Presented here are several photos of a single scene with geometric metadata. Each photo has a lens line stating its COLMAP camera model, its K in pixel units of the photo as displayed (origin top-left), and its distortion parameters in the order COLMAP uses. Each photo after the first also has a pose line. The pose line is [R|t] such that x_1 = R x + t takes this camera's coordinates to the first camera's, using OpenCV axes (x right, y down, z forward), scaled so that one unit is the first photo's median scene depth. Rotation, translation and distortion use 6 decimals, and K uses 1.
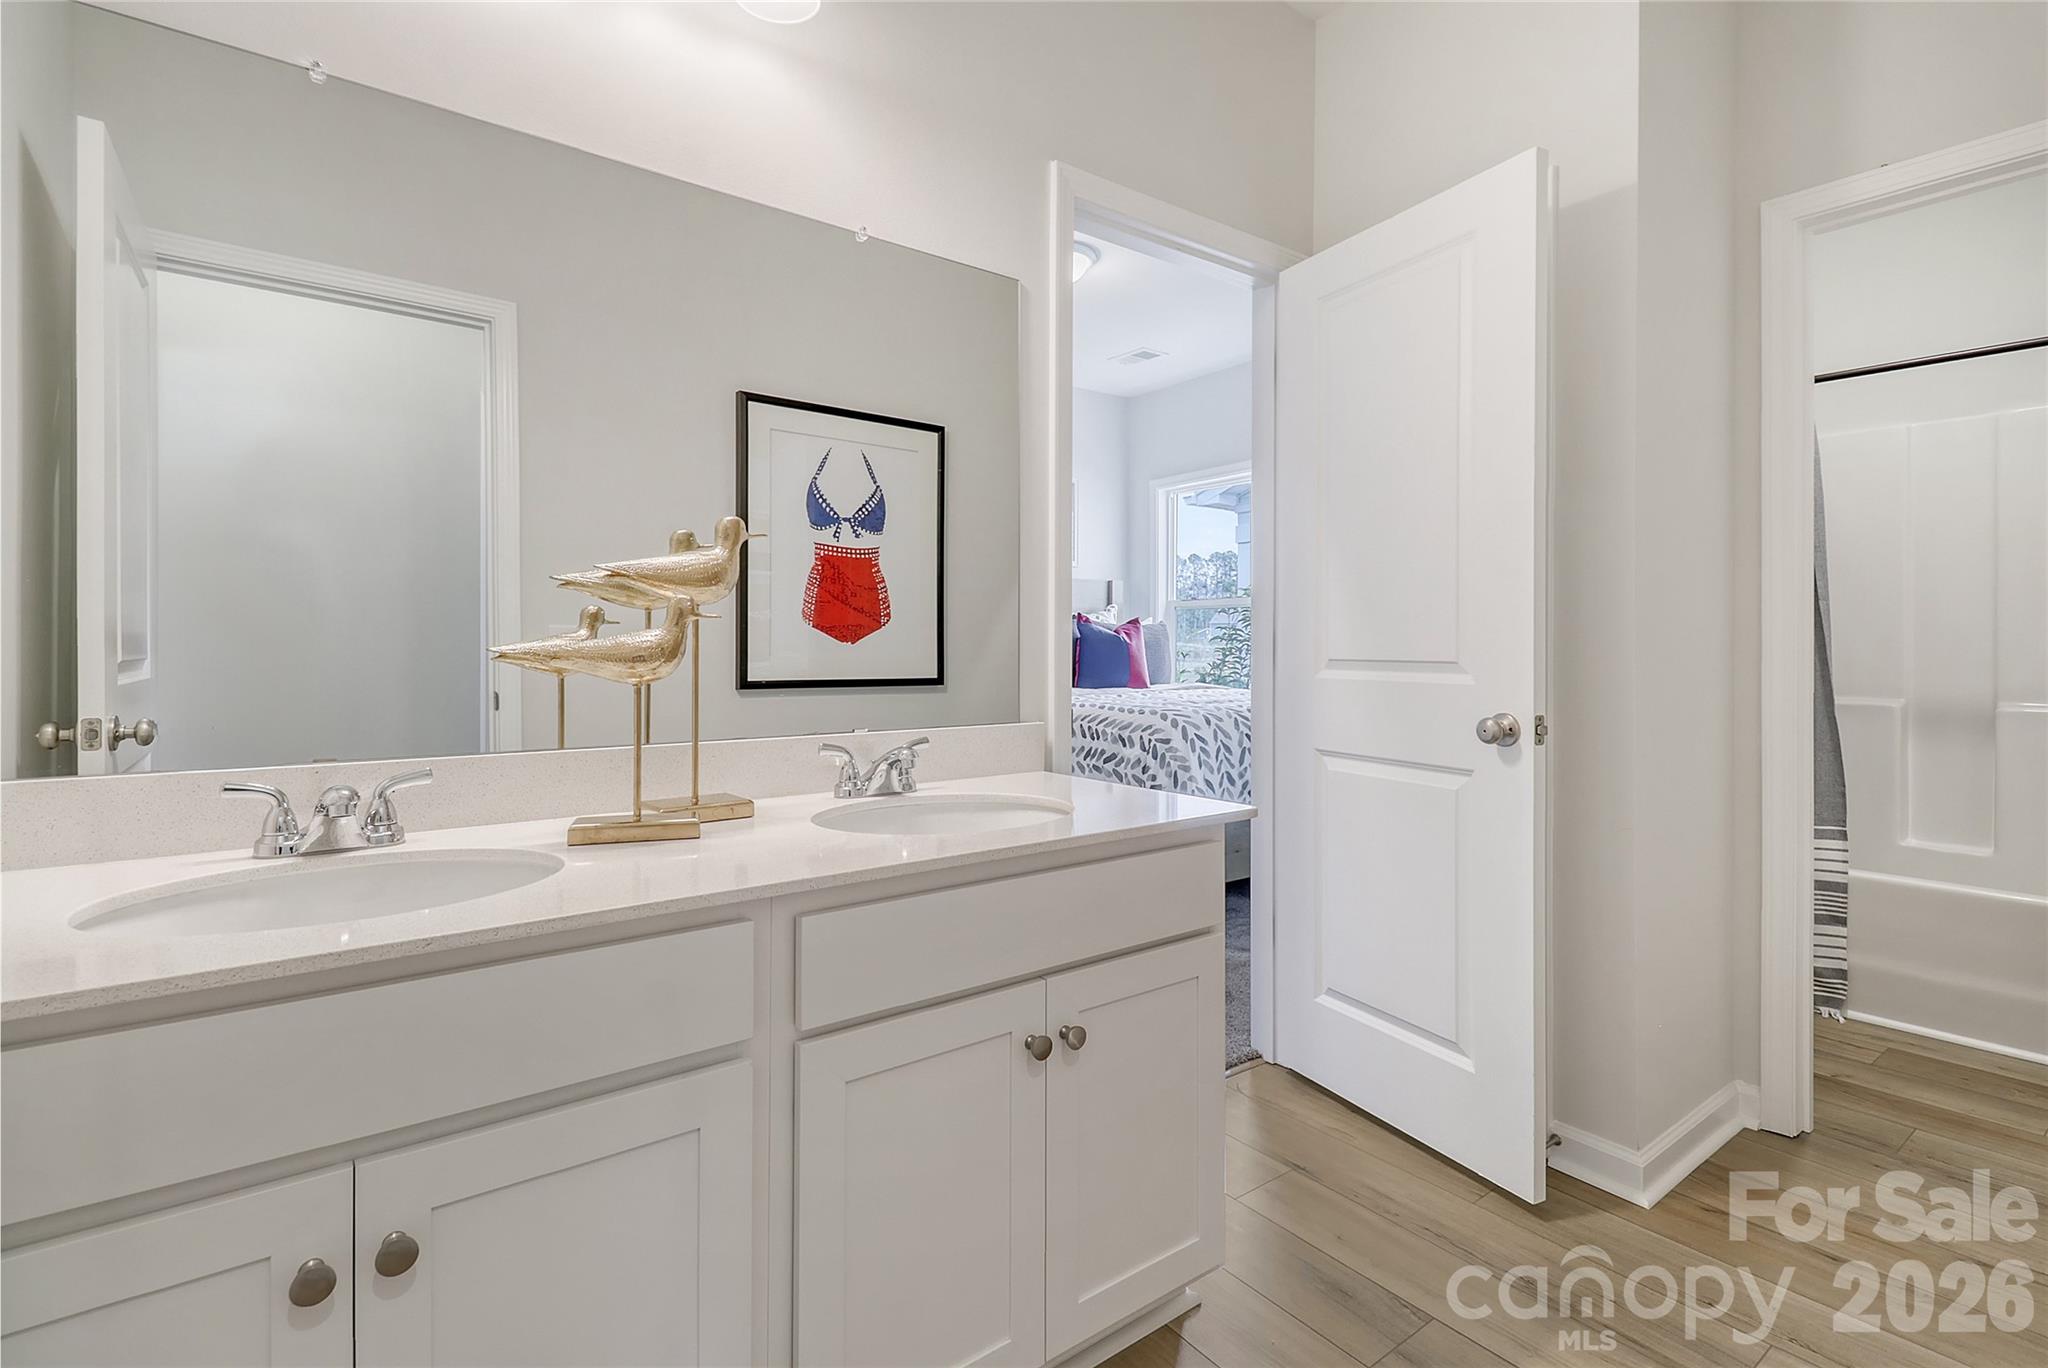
lens RADIAL K [[980.7, 0, 1025.1], [0, 980.7, 658.1], [0, 0, 1]] dist [0.001084, -0.000073]
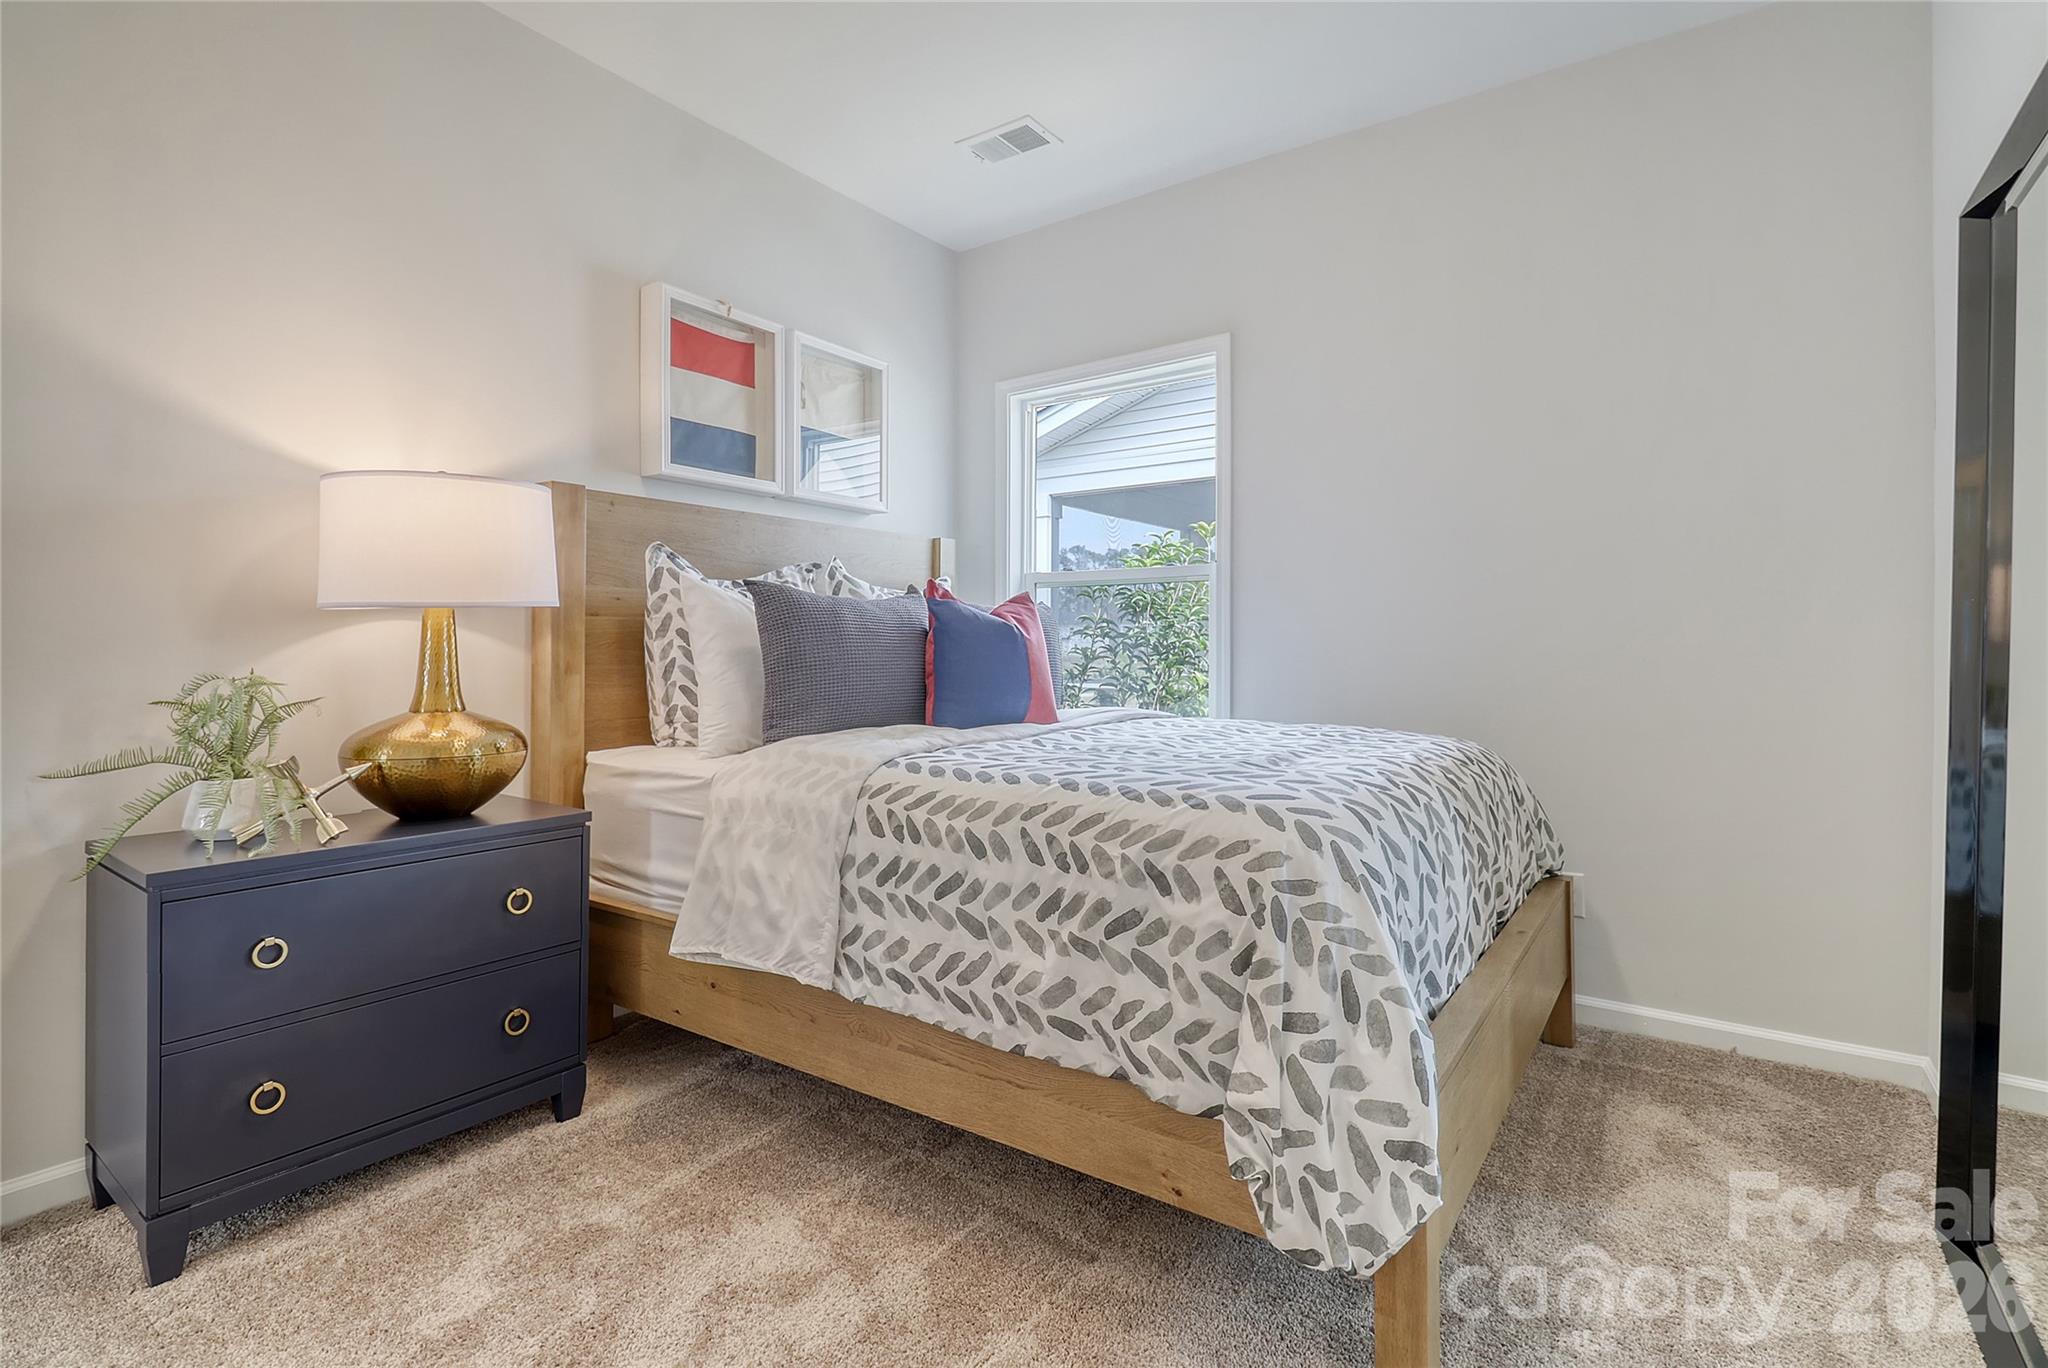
lens RADIAL K [[980.7, 0, 1025.1], [0, 980.7, 658.1], [0, 0, 1]] dist [0.001084, -0.000073]
pose [[0.954615, -0.003564, 0.297820, -0.069441], [0.004592, 0.999986, -0.002750, -0.003790], [-0.297806, 0.003993, 0.954618, 0.639502]]
